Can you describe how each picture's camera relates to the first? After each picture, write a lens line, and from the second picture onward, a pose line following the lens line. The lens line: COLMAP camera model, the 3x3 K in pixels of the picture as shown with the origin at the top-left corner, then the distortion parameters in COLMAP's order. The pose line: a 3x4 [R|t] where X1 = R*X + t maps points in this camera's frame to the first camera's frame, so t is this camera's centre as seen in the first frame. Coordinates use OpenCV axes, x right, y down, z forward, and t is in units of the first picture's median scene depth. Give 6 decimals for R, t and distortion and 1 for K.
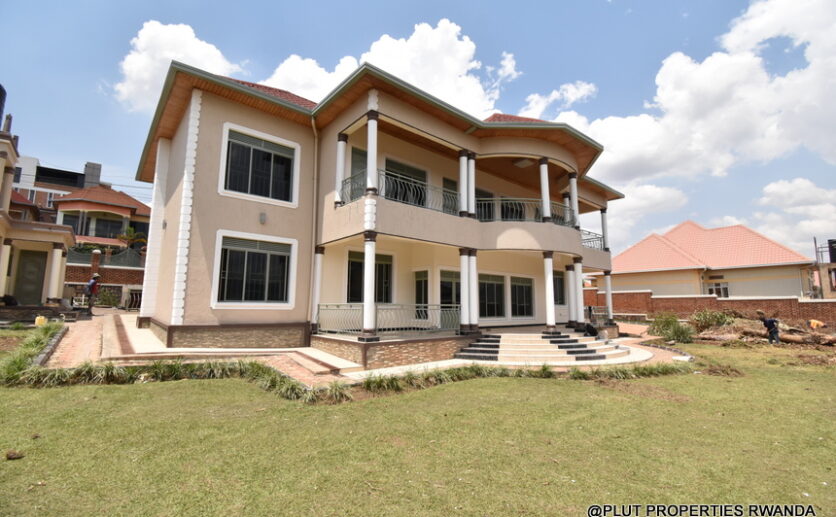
lens RADIAL K [[370.1, 0, 418.0], [0, 370.1, 258.5], [0, 0, 1]] dist [0.021454, -0.022508]
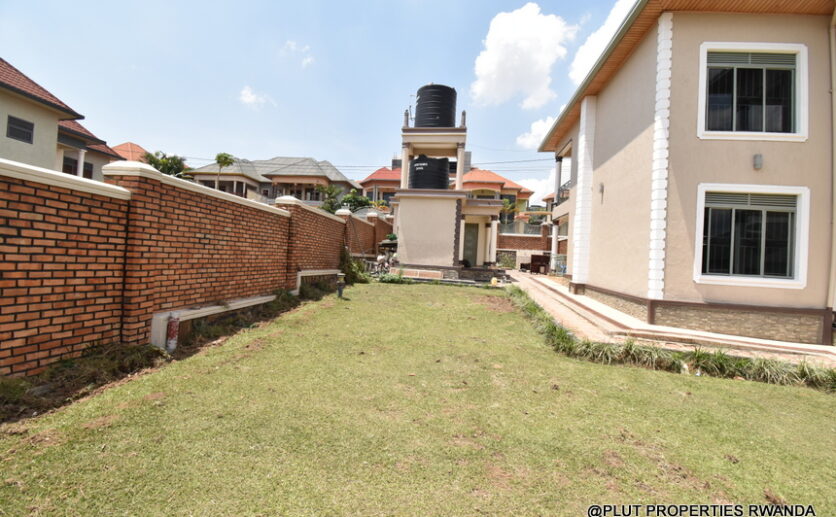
lens RADIAL K [[370.1, 0, 418.0], [0, 370.1, 258.5], [0, 0, 1]] dist [0.021454, -0.022508]
pose [[0.684413, 0.022084, -0.728760, -0.323387], [0.048732, 0.995920, 0.075947, -0.007341], [0.727464, -0.087493, 0.680545, 0.010092]]
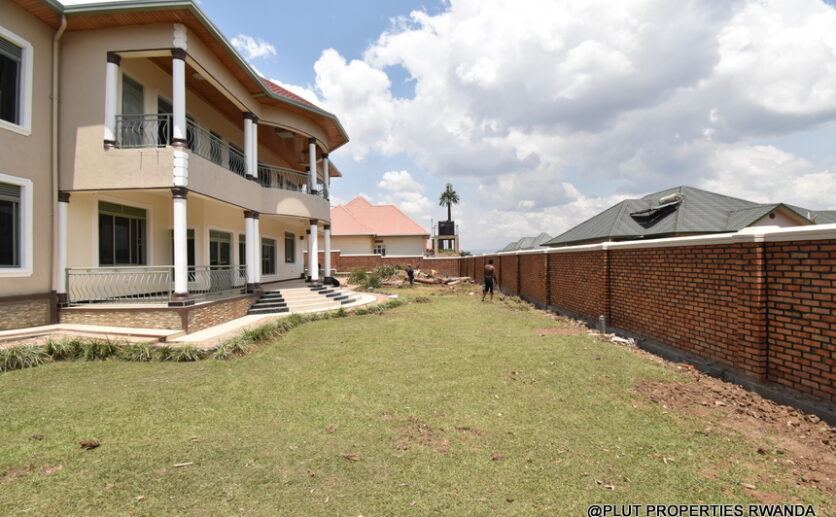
lens RADIAL K [[370.1, 0, 418.0], [0, 370.1, 258.5], [0, 0, 1]] dist [0.021454, -0.022508]
pose [[0.651952, -0.008550, 0.758212, -0.383035], [-0.077709, 0.993918, 0.078026, -0.014154], [-0.754267, -0.109789, 0.647323, -0.047117]]
